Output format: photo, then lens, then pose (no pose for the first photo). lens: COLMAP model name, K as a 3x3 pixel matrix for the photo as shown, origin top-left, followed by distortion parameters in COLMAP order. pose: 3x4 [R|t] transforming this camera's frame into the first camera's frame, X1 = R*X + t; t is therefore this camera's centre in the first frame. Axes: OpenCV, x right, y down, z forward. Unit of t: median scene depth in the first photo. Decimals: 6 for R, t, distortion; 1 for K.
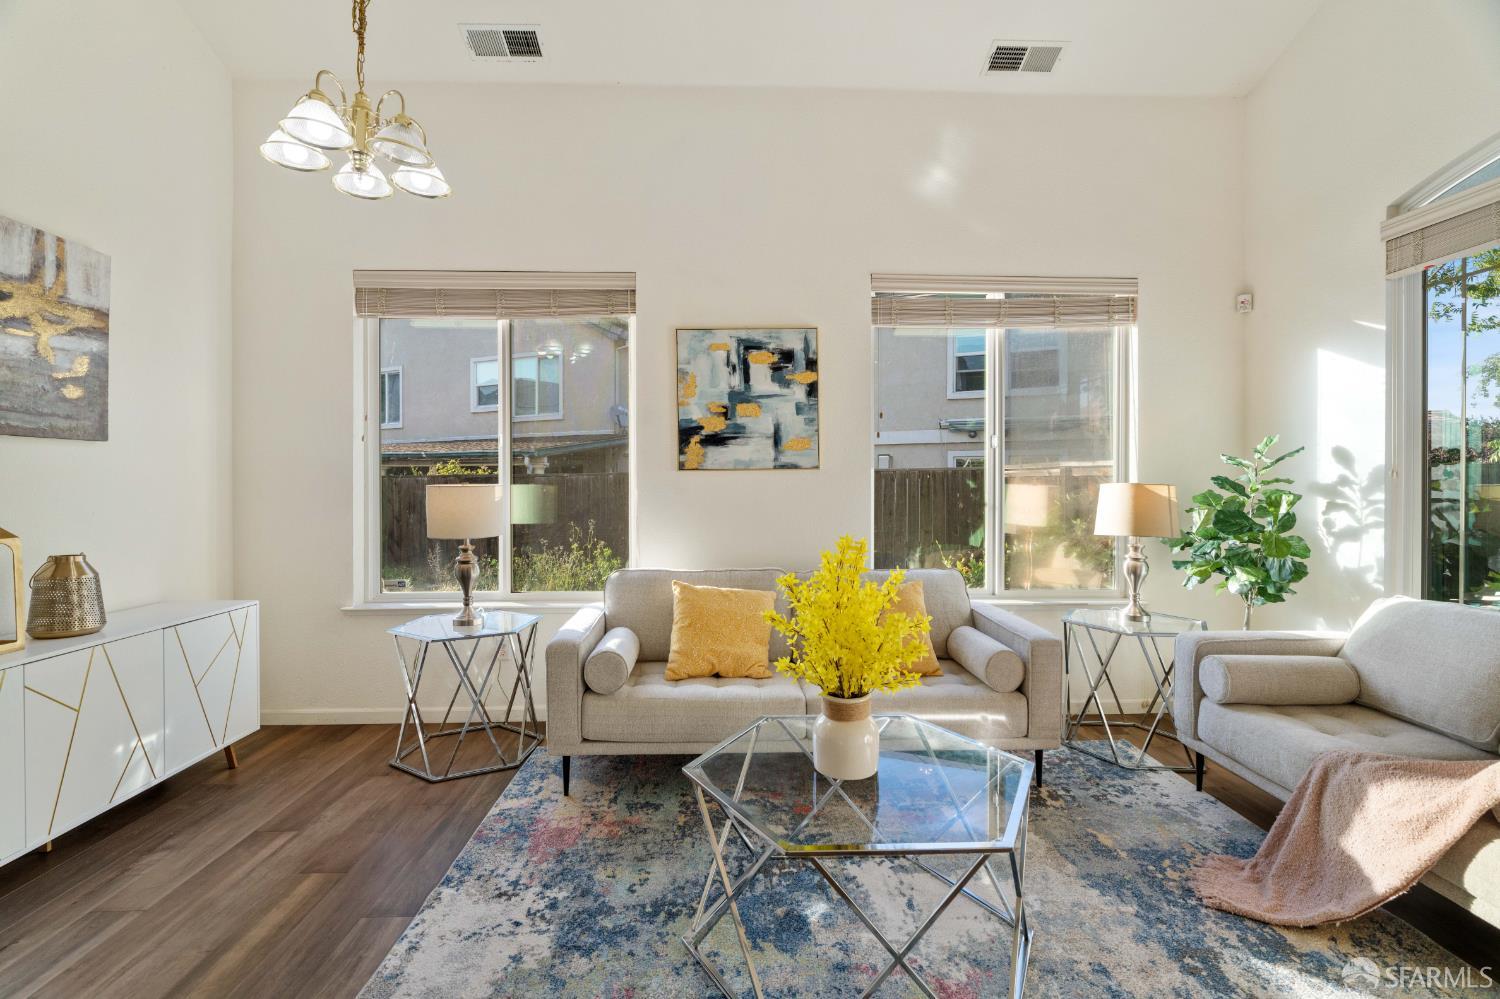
lens RADIAL K [[683.6, 0, 745.6], [0, 683.6, 498.0], [0, 0, 1]] dist [-0.004588, 0.001762]
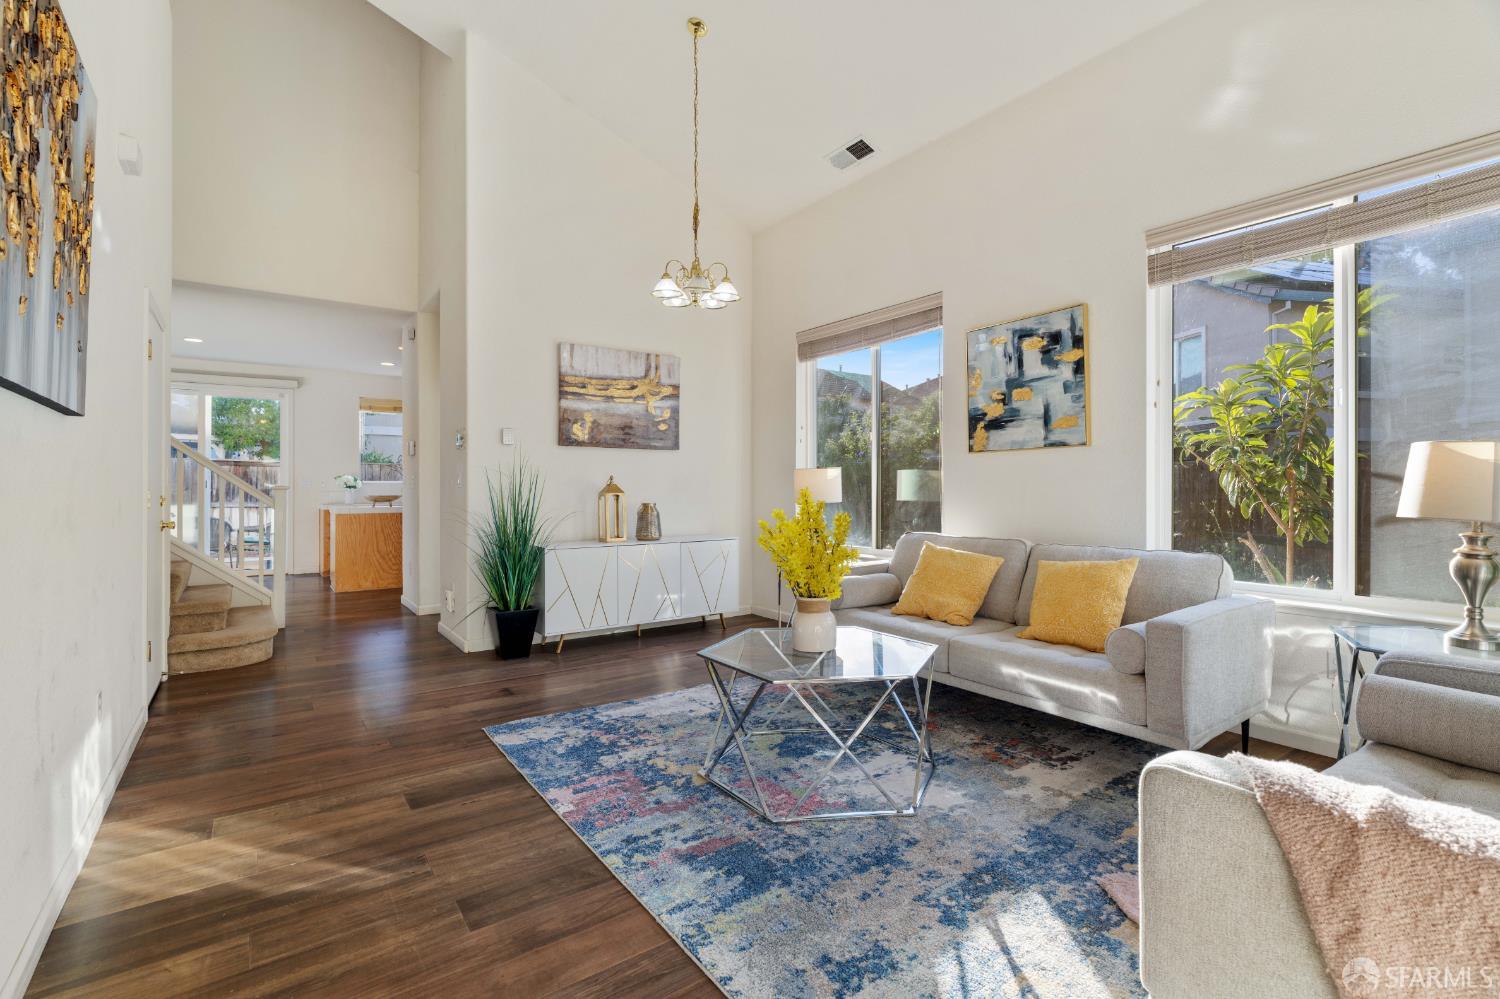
lens RADIAL K [[683.6, 0, 751.8], [0, 683.6, 501.9], [0, 0, 1]] dist [-0.004588, 0.001762]
pose [[0.560720, 0.017428, -0.827822, 0.667695], [-0.008953, 0.999848, 0.014985, 0.030315], [0.827957, -0.000991, 0.560791, 0.035149]]
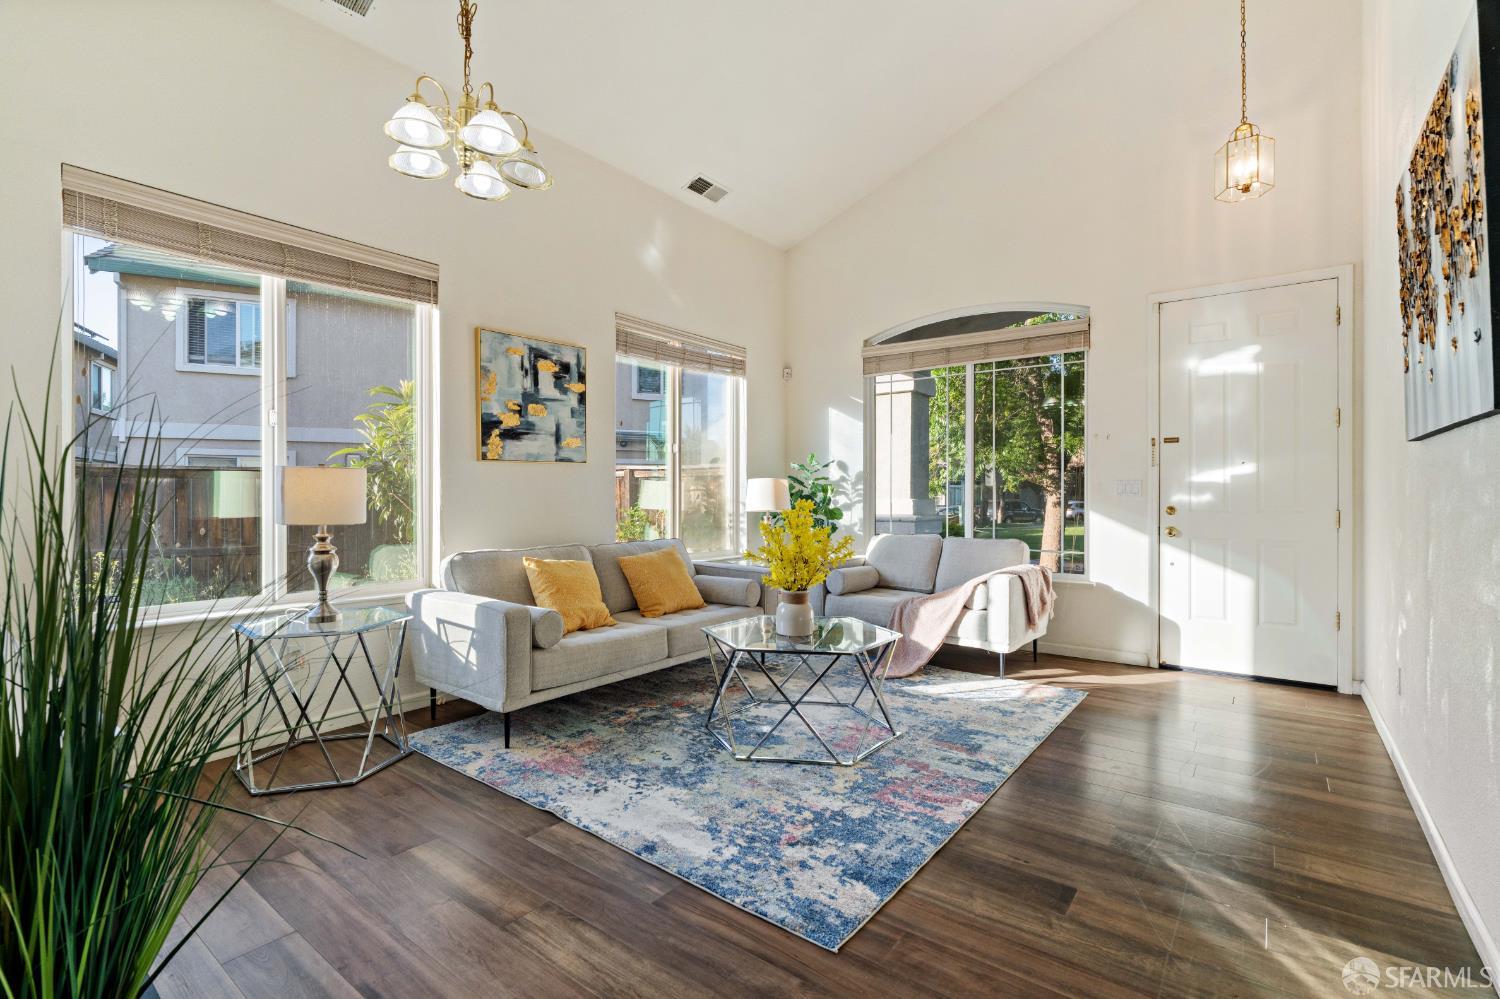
lens RADIAL K [[683.6, 0, 756.5], [0, 683.6, 509.0], [0, 0, 1]] dist [-0.004588, 0.001762]
pose [[0.633520, -0.016651, 0.773547, -0.657473], [0.013045, 0.999856, 0.010838, 0.030458], [-0.773616, 0.003225, 0.633646, -0.014887]]
